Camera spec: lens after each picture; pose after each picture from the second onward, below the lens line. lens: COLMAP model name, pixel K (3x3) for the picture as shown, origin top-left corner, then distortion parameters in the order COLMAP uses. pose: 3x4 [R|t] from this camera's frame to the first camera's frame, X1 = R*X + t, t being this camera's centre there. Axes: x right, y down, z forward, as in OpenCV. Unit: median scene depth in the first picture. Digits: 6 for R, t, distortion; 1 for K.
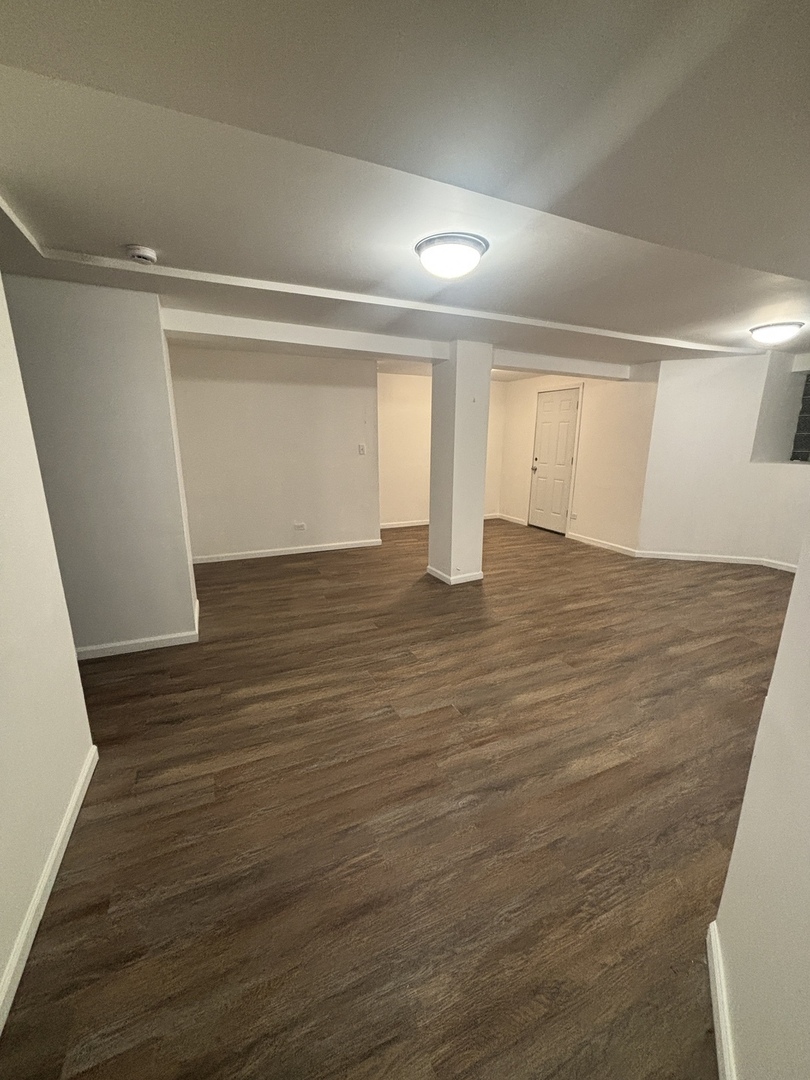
lens RADIAL K [[435.9, 0, 408.1], [0, 435.9, 539.4], [0, 0, 1]] dist [0.001852, -0.000539]
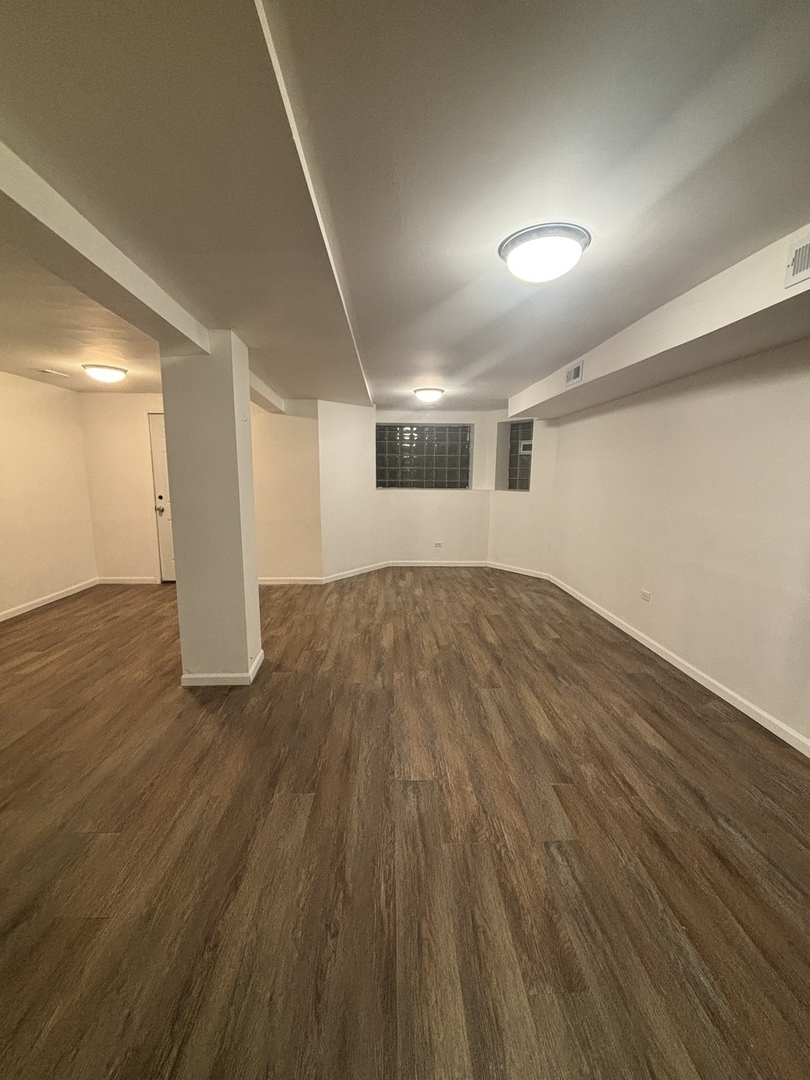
lens RADIAL K [[435.9, 0, 408.1], [0, 435.9, 539.4], [0, 0, 1]] dist [0.001852, -0.000539]
pose [[0.389150, -0.149442, 0.908971, -0.494302], [0.211213, 0.974940, 0.069863, -0.140654], [-0.896633, 0.164799, 0.410962, 0.580921]]
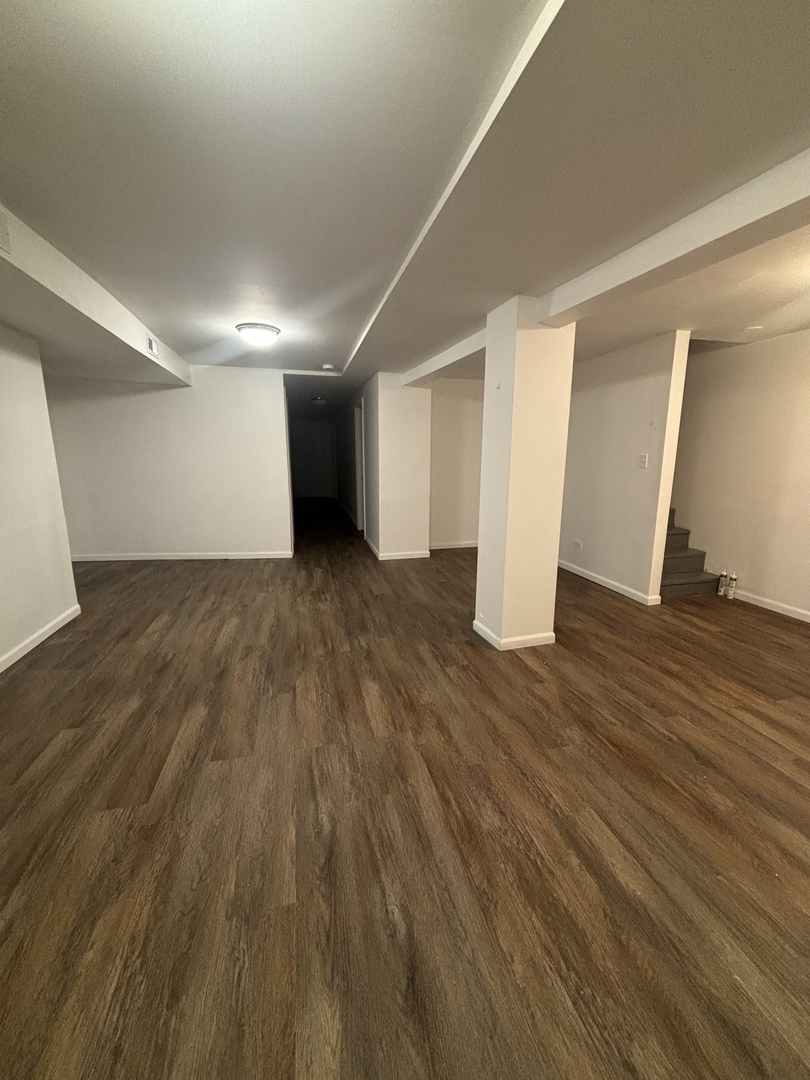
lens RADIAL K [[435.9, 0, 408.1], [0, 435.9, 539.4], [0, 0, 1]] dist [0.001852, -0.000539]
pose [[-0.193006, 0.181894, -0.964190, 1.062805], [-0.239364, 0.944250, 0.226047, -0.245395], [0.951553, 0.274421, -0.138707, 1.199985]]
